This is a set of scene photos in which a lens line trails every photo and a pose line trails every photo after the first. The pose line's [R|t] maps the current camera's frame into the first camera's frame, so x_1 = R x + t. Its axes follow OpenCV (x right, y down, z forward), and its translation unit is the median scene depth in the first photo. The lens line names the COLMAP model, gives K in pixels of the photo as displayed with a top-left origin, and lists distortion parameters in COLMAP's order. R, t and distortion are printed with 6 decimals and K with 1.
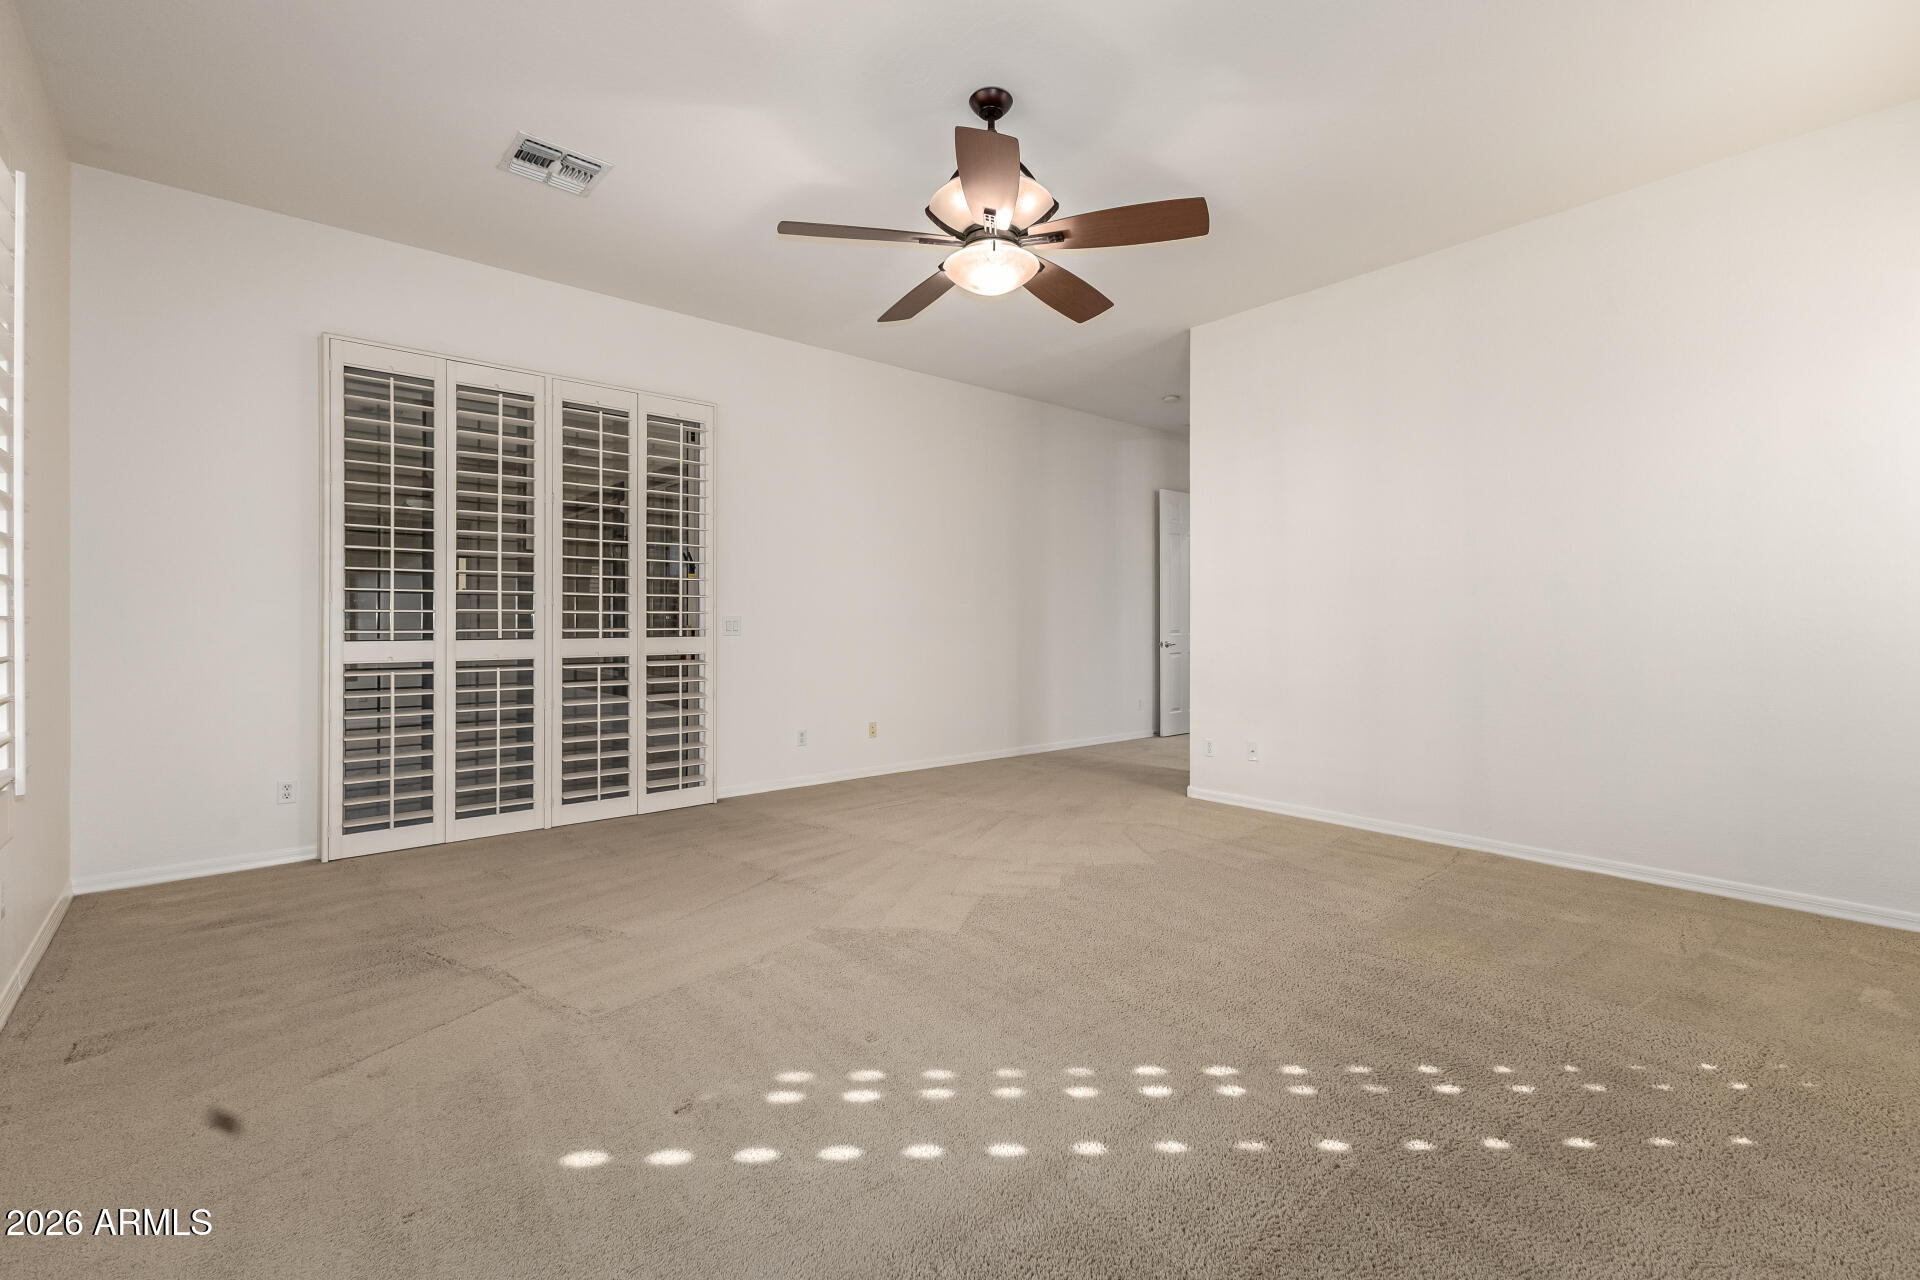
lens RADIAL K [[829.5, 0, 956.9], [0, 829.5, 622.8], [0, 0, 1]] dist [0.007844, -0.000083]
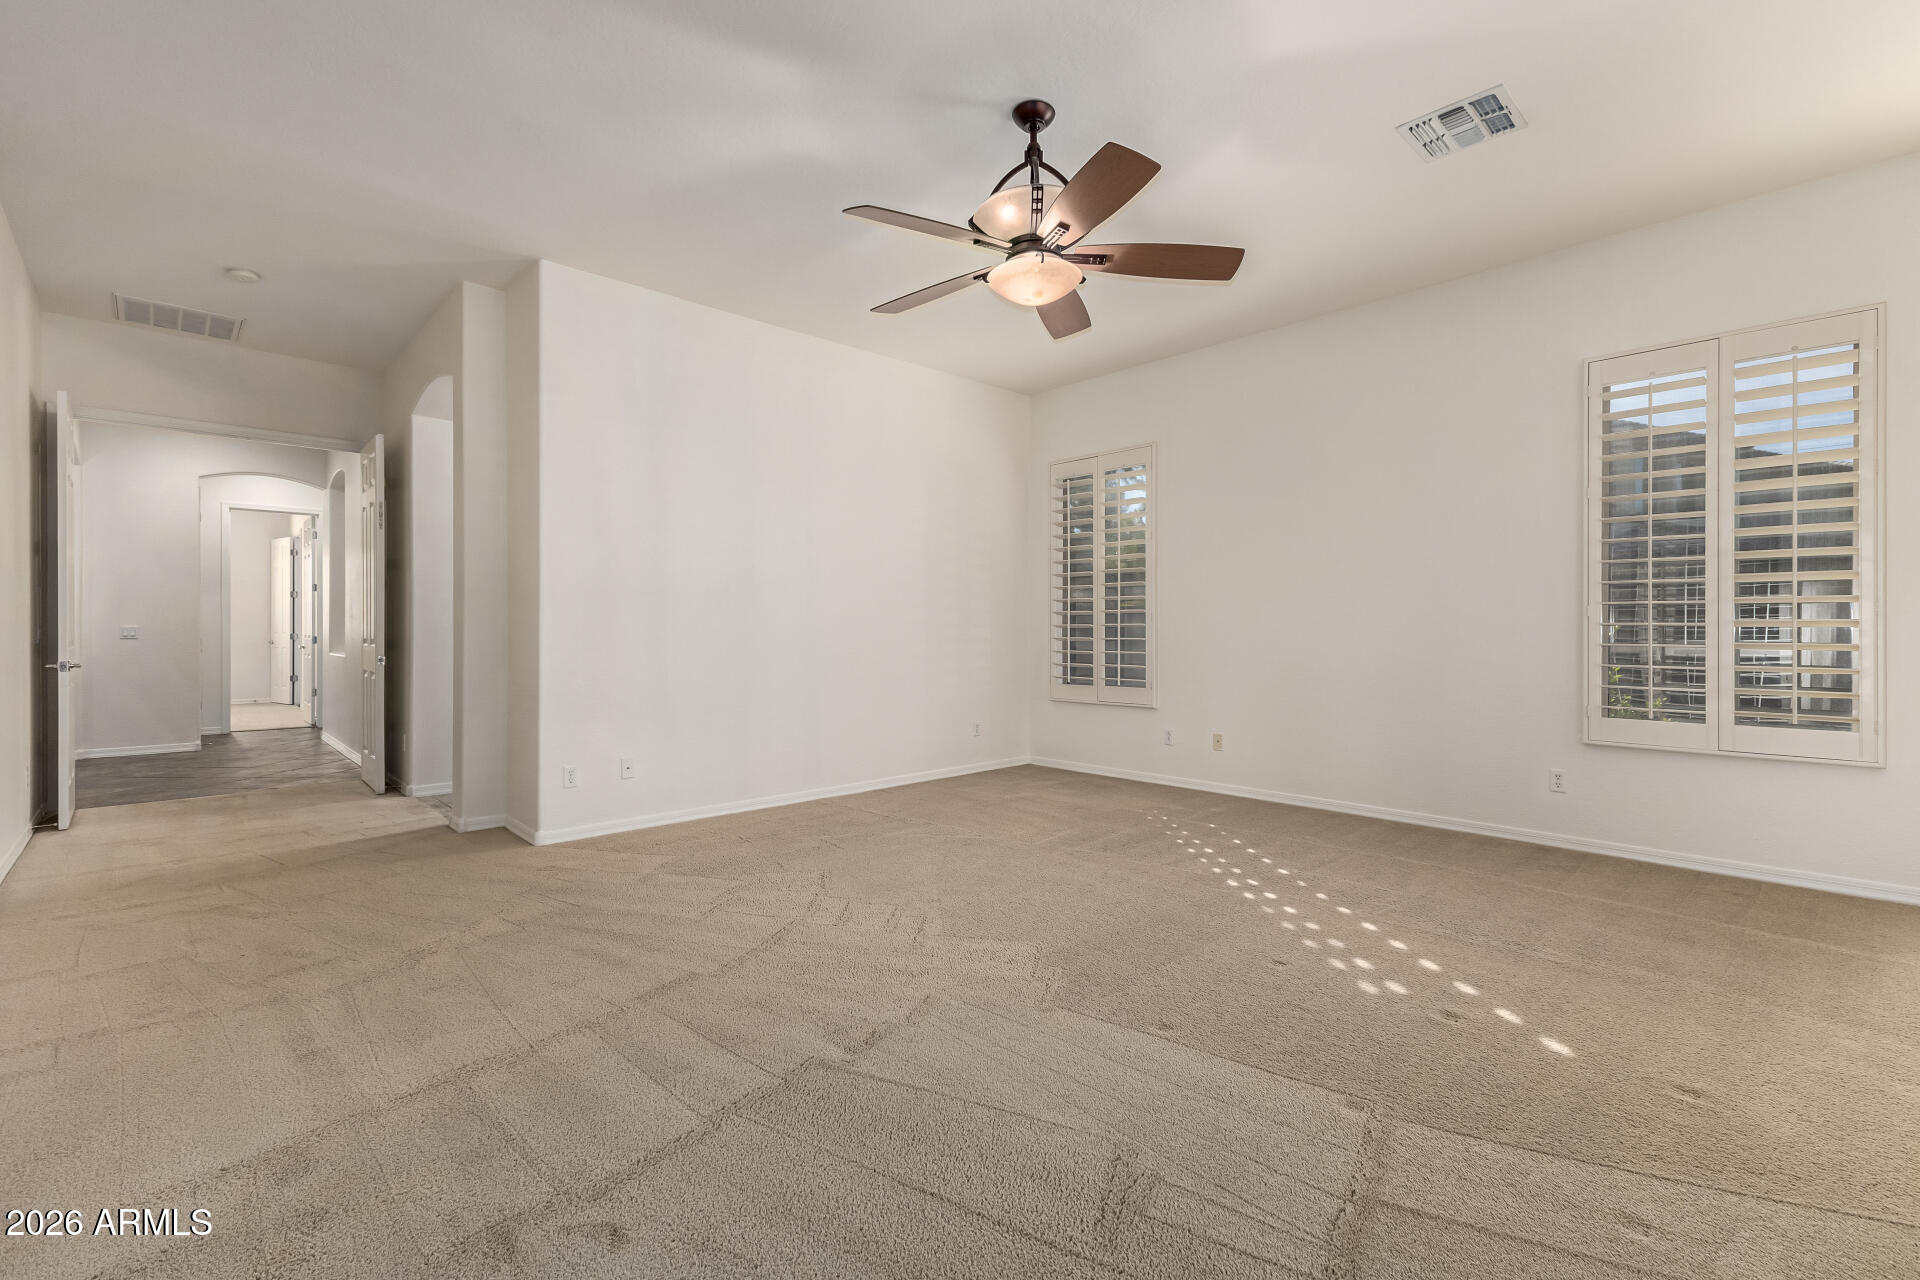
lens RADIAL K [[829.5, 0, 956.9], [0, 829.5, 622.8], [0, 0, 1]] dist [0.007844, -0.000083]
pose [[-0.028090, 0.001114, 0.999605, -0.983956], [0.002549, 0.999996, -0.001043, -0.005732], [-0.999602, 0.002519, -0.028093, 1.128949]]
